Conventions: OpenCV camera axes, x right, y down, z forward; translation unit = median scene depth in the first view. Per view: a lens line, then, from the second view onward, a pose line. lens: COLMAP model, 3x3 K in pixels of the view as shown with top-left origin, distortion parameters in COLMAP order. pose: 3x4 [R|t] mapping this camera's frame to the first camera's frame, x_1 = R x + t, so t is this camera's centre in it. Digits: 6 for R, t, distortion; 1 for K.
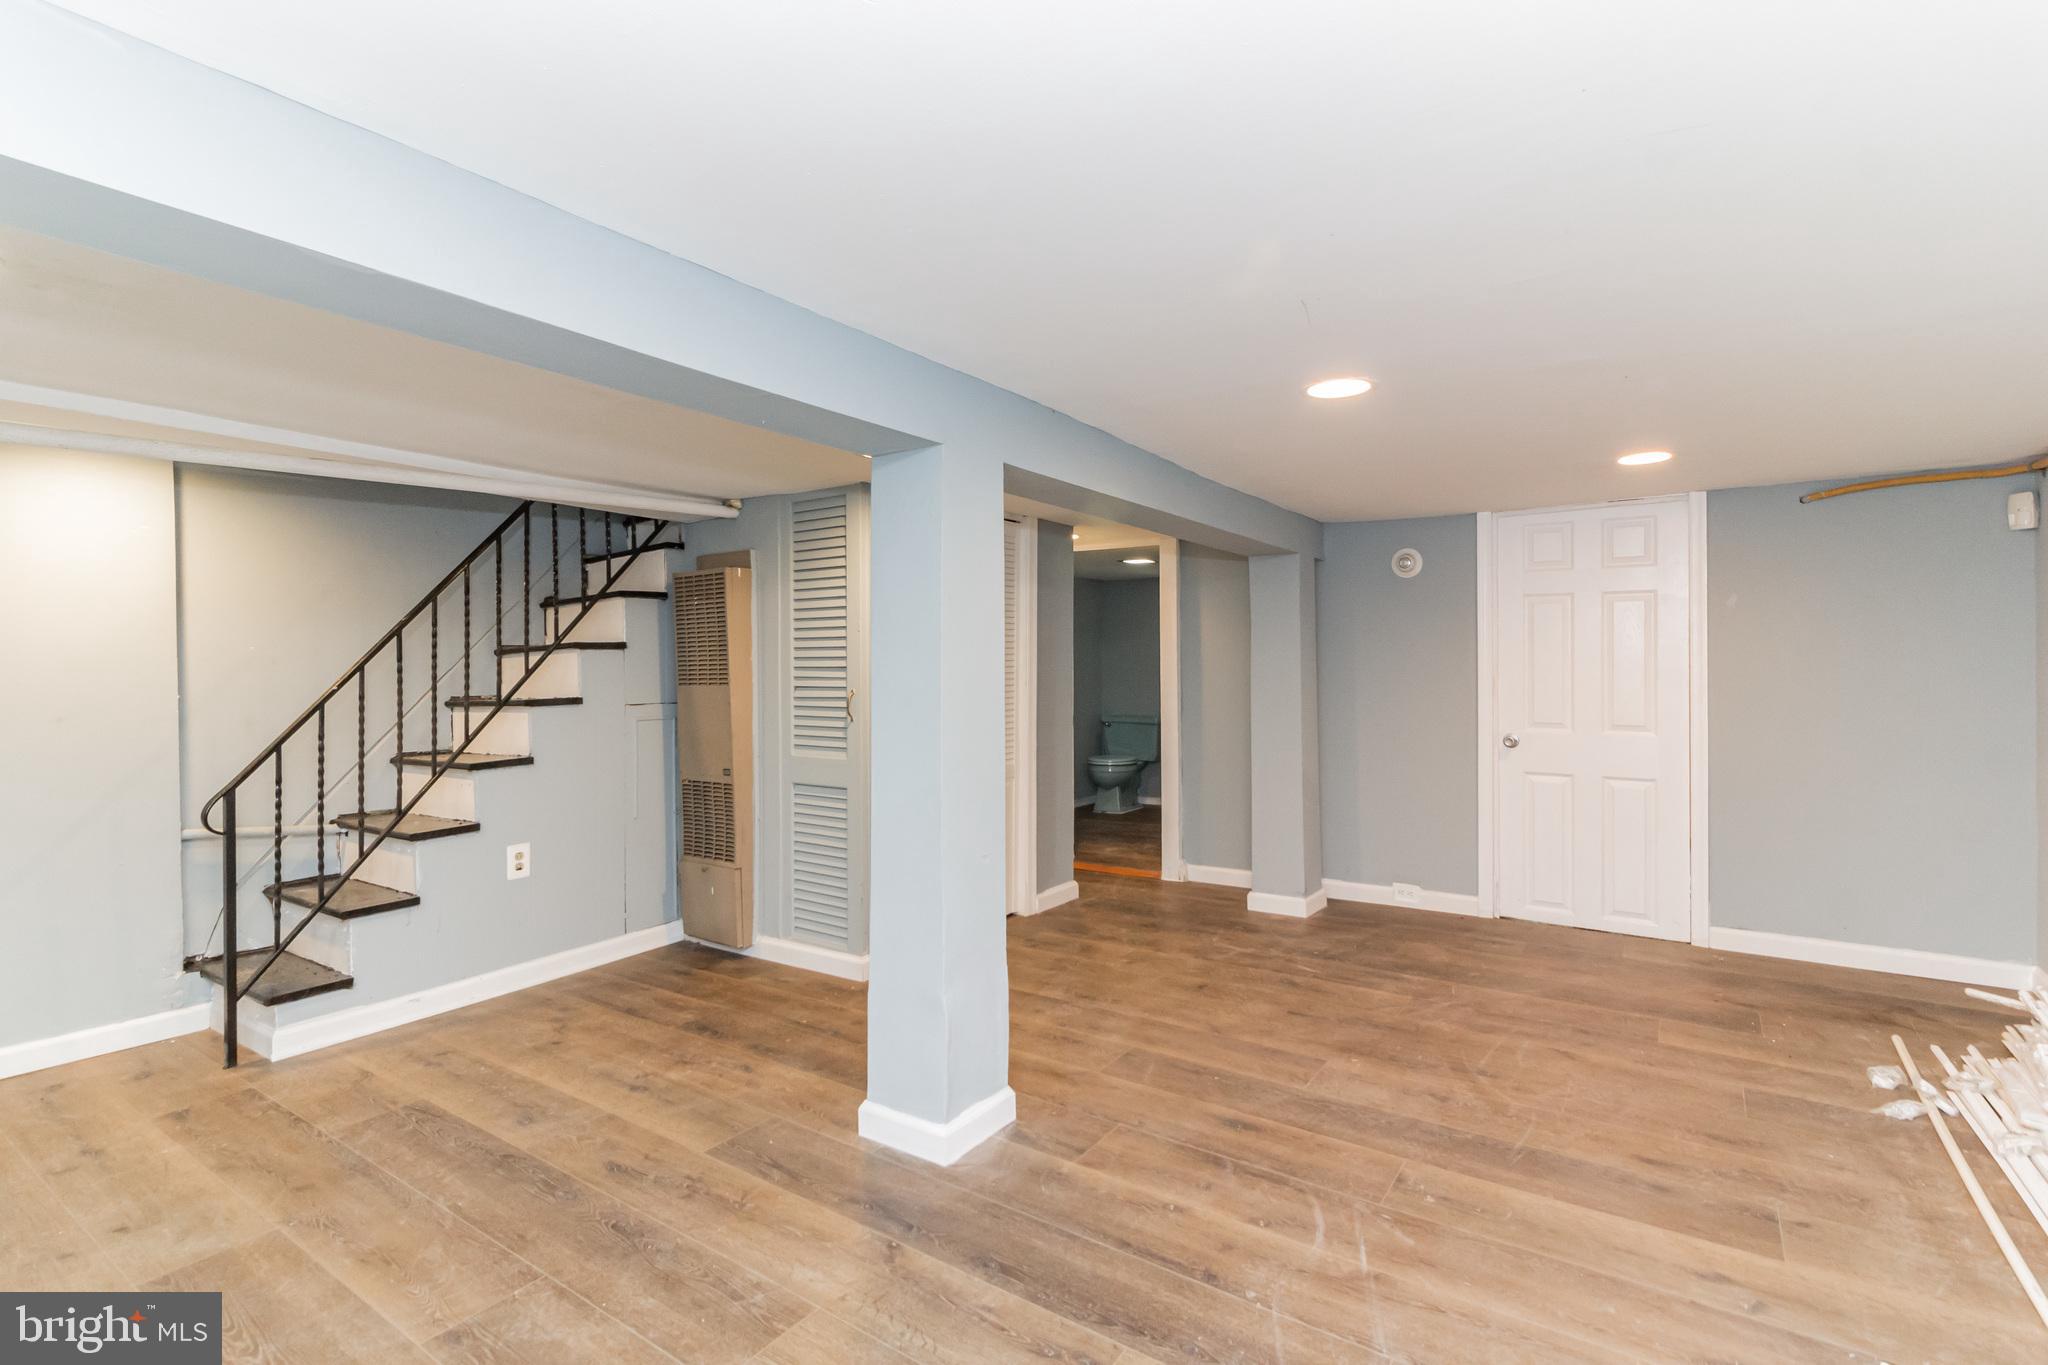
lens RADIAL K [[965.7, 0, 1024.9], [0, 965.7, 677.7], [0, 0, 1]] dist [0.006518, 0.000434]
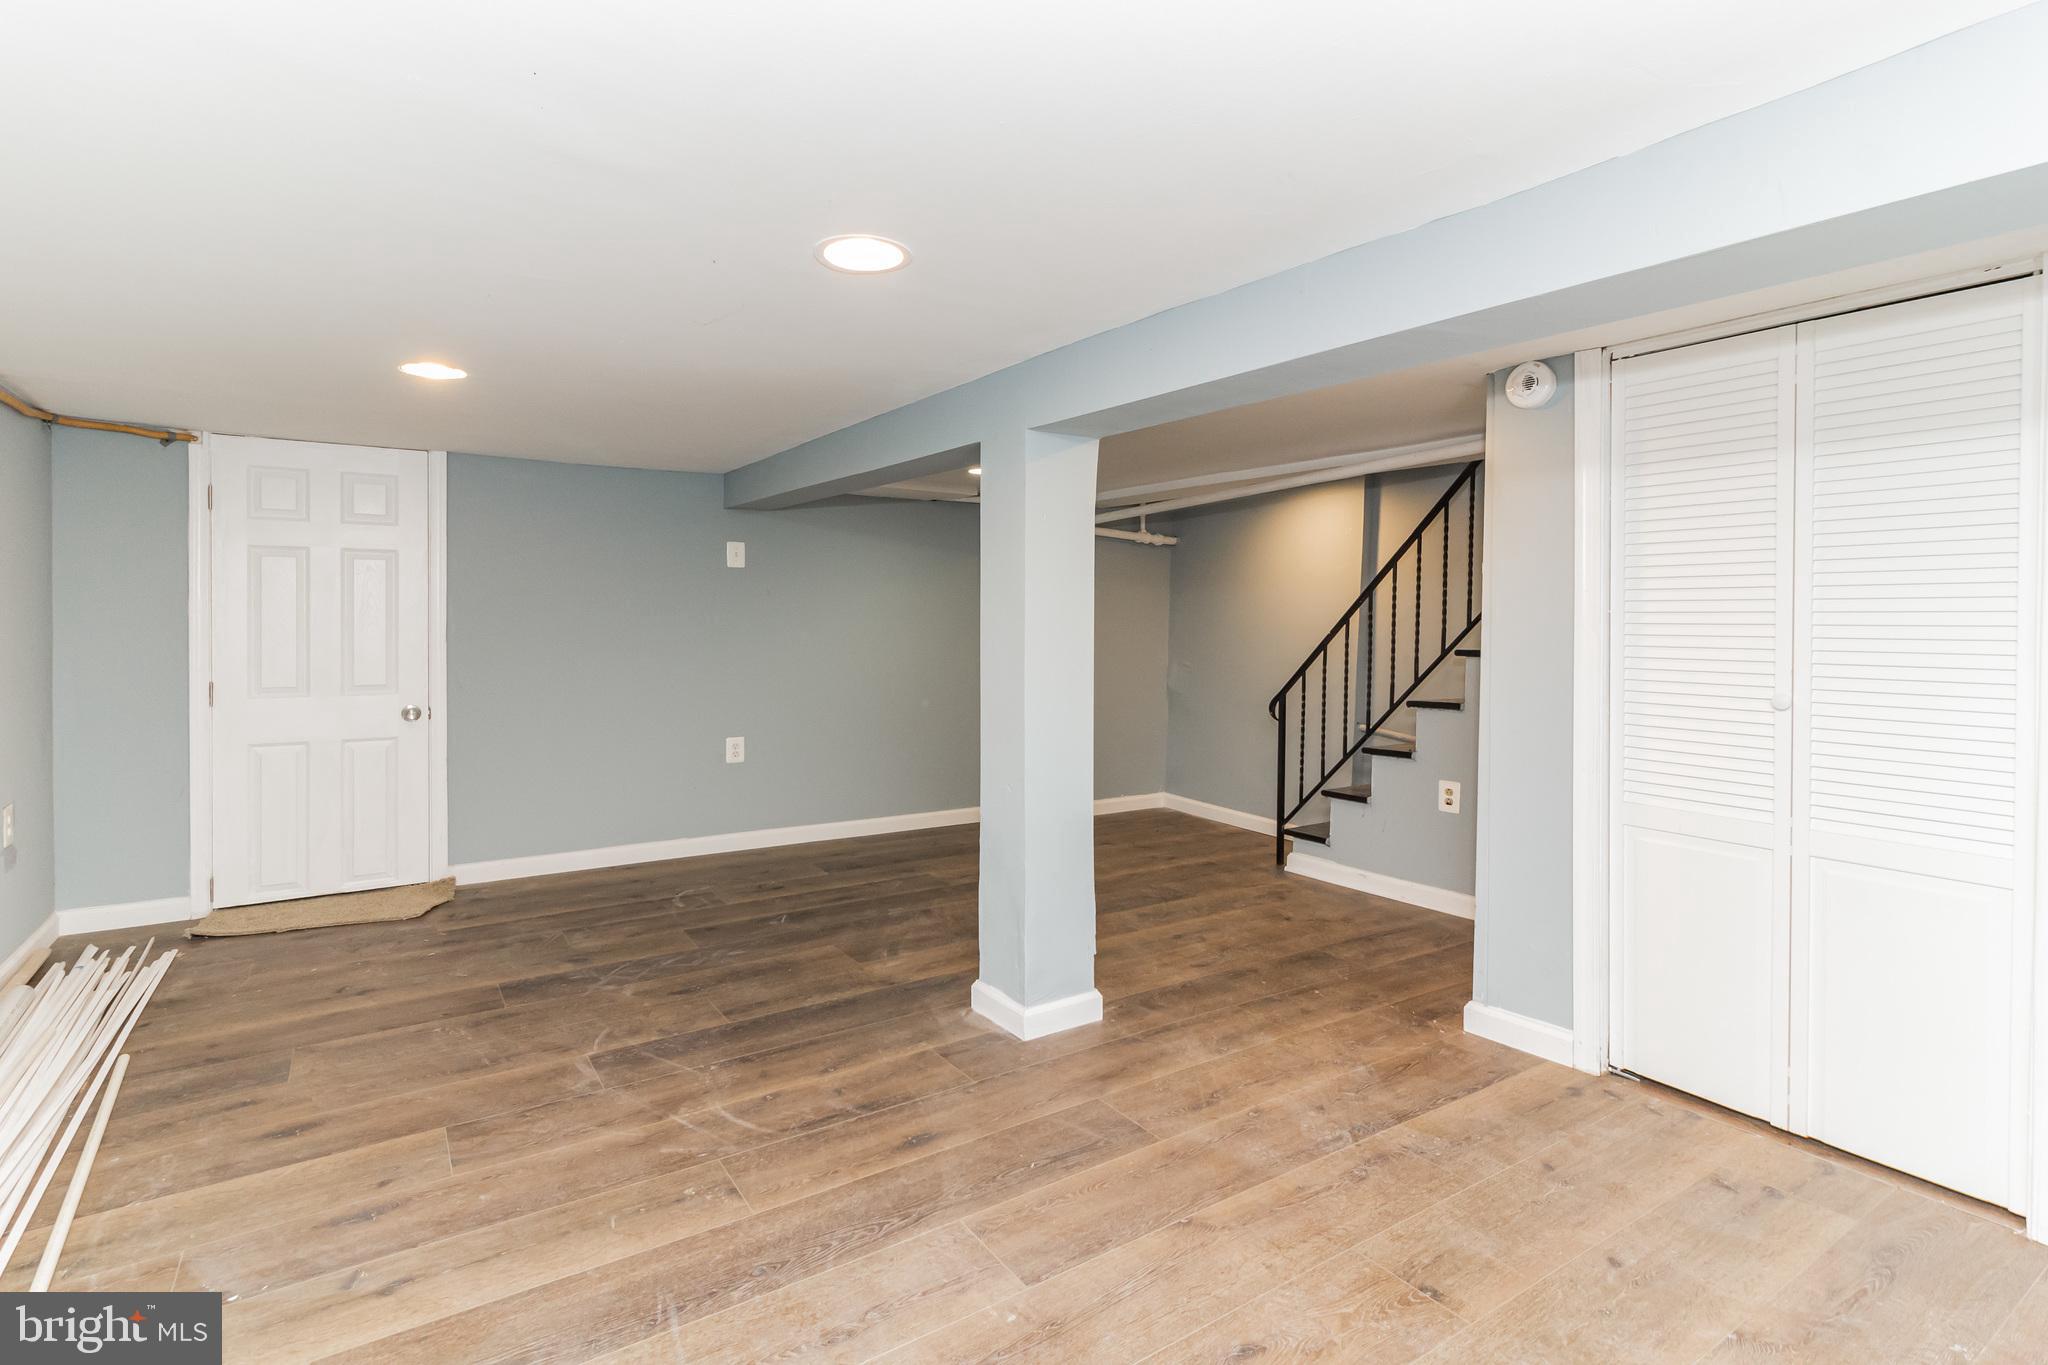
lens RADIAL K [[965.7, 0, 1010.1], [0, 965.7, 622.0], [0, 0, 1]] dist [0.006518, 0.000434]
pose [[-0.369450, 0.004146, -0.929241, 0.981298], [-0.011685, 0.999890, 0.009107, -0.017429], [0.929177, 0.014223, -0.369361, 1.364175]]
